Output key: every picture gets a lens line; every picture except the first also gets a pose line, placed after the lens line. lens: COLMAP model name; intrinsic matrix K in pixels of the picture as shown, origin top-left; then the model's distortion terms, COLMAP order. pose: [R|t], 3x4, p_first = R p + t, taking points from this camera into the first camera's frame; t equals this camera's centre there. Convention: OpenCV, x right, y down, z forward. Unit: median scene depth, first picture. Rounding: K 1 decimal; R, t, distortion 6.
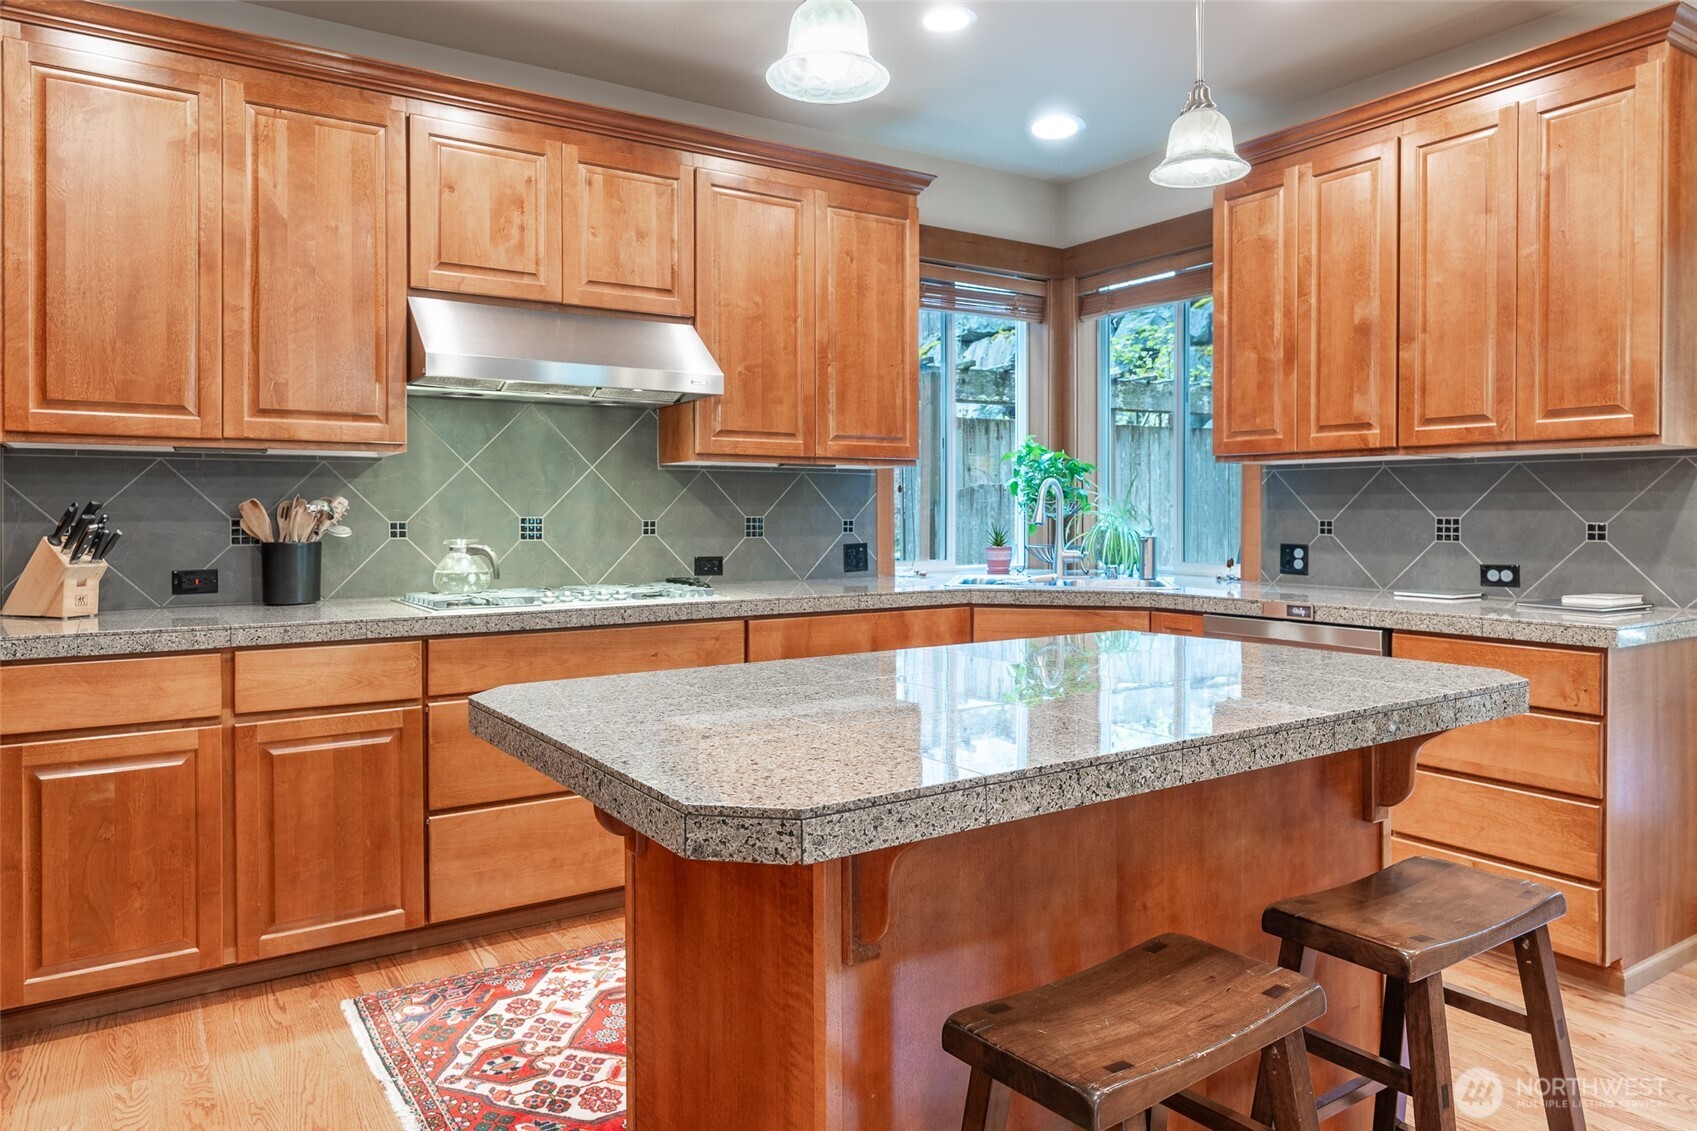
lens RADIAL K [[1095.9, 0, 846.8], [0, 1095.9, 526.9], [0, 0, 1]] dist [-0.000243, 0.001398]
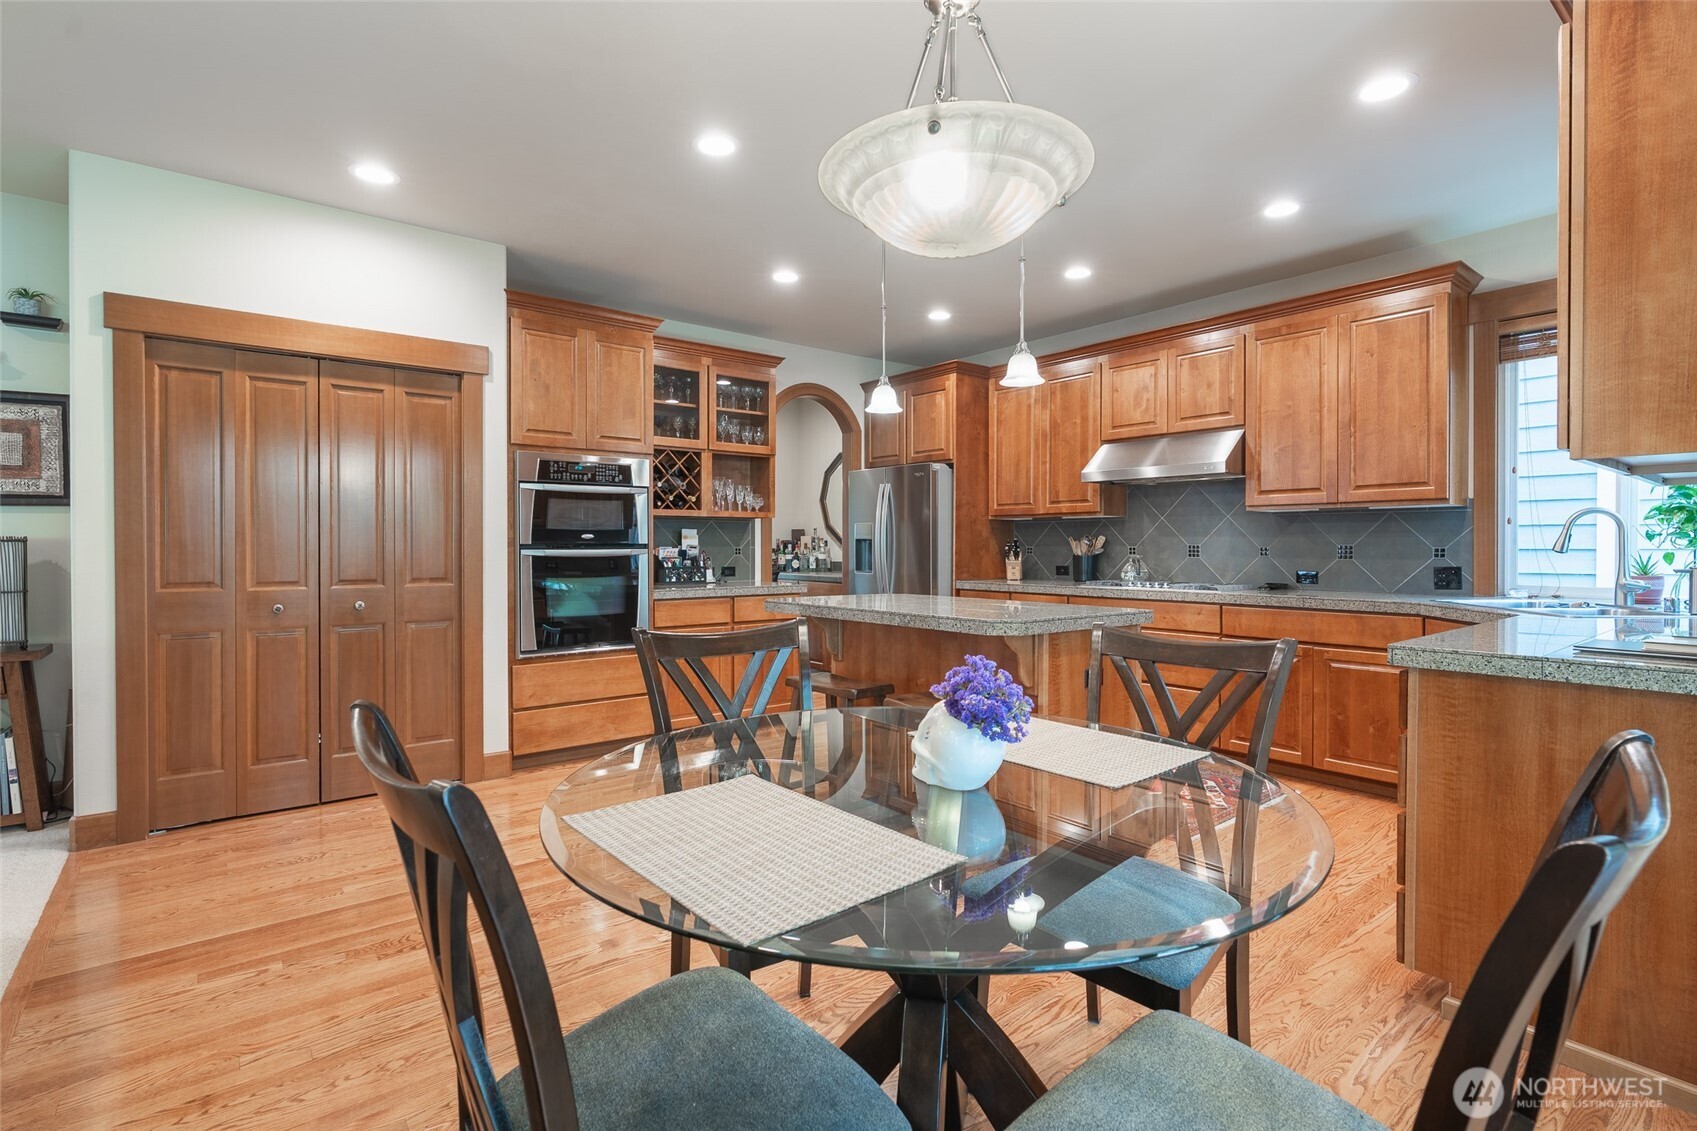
lens RADIAL K [[788.5, 0, 853.6], [0, 788.5, 553.3], [0, 0, 1]] dist [-0.003014, -0.000183]
pose [[0.114025, 0.010156, -0.993426, 1.063366], [-0.013260, 0.999874, 0.008700, 0.001242], [0.993389, 0.012181, 0.114146, 0.303318]]
